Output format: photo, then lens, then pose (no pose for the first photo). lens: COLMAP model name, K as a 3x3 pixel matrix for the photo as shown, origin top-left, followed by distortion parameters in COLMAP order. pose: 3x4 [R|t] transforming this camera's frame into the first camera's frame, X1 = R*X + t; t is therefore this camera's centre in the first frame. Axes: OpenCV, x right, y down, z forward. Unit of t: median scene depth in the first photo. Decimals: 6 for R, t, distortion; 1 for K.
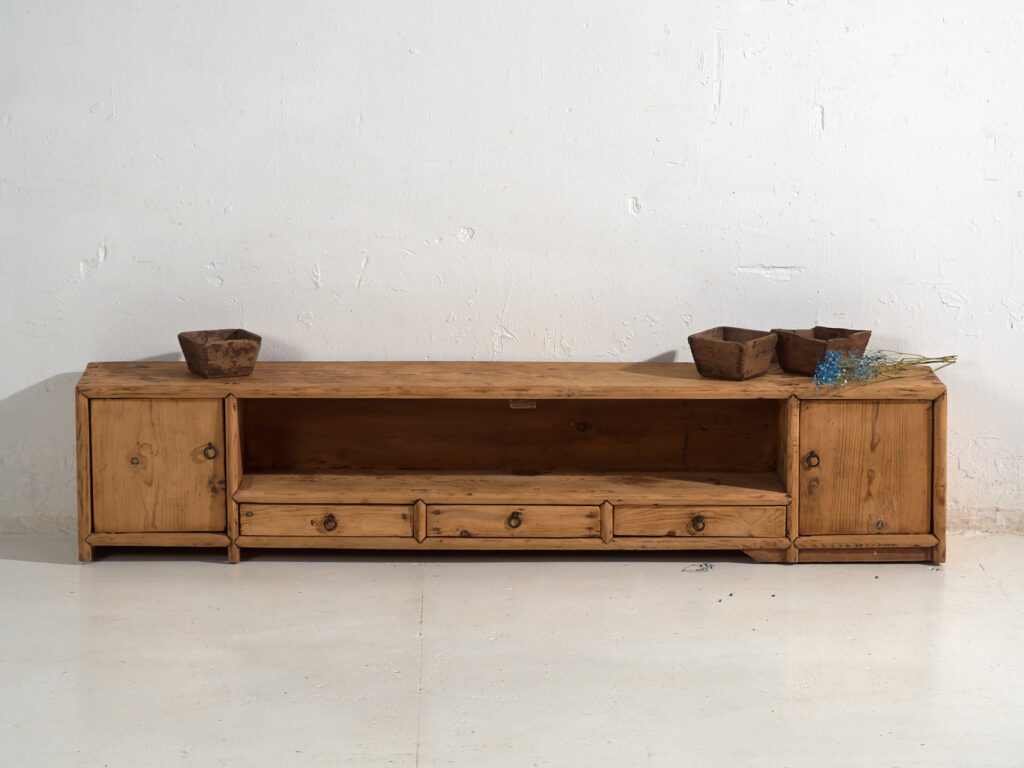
lens RADIAL K [[2899.7, 0, 512.7], [0, 2899.7, 391.8], [0, 0, 1]] dist [0.139276, 0.000000]
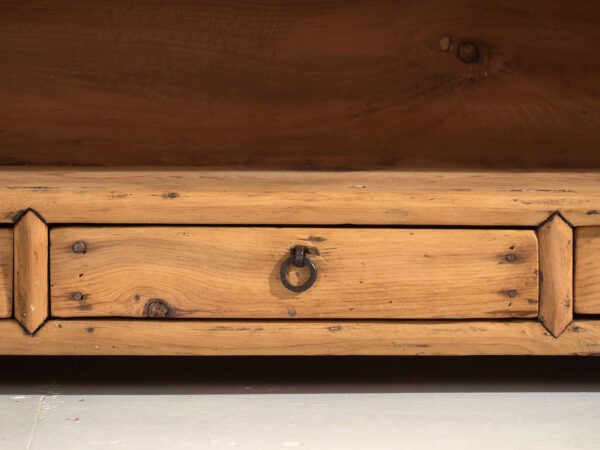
lens RADIAL K [[3051.0, 0, 299.7], [0, 3051.0, 224.9], [0, 0, 1]] dist [-0.202054, 0.000000]
pose [[0.999790, -0.004627, 0.019943, -0.006546], [0.006236, 0.996664, -0.081377, 0.069091], [-0.019499, 0.081484, 0.996484, 0.627859]]
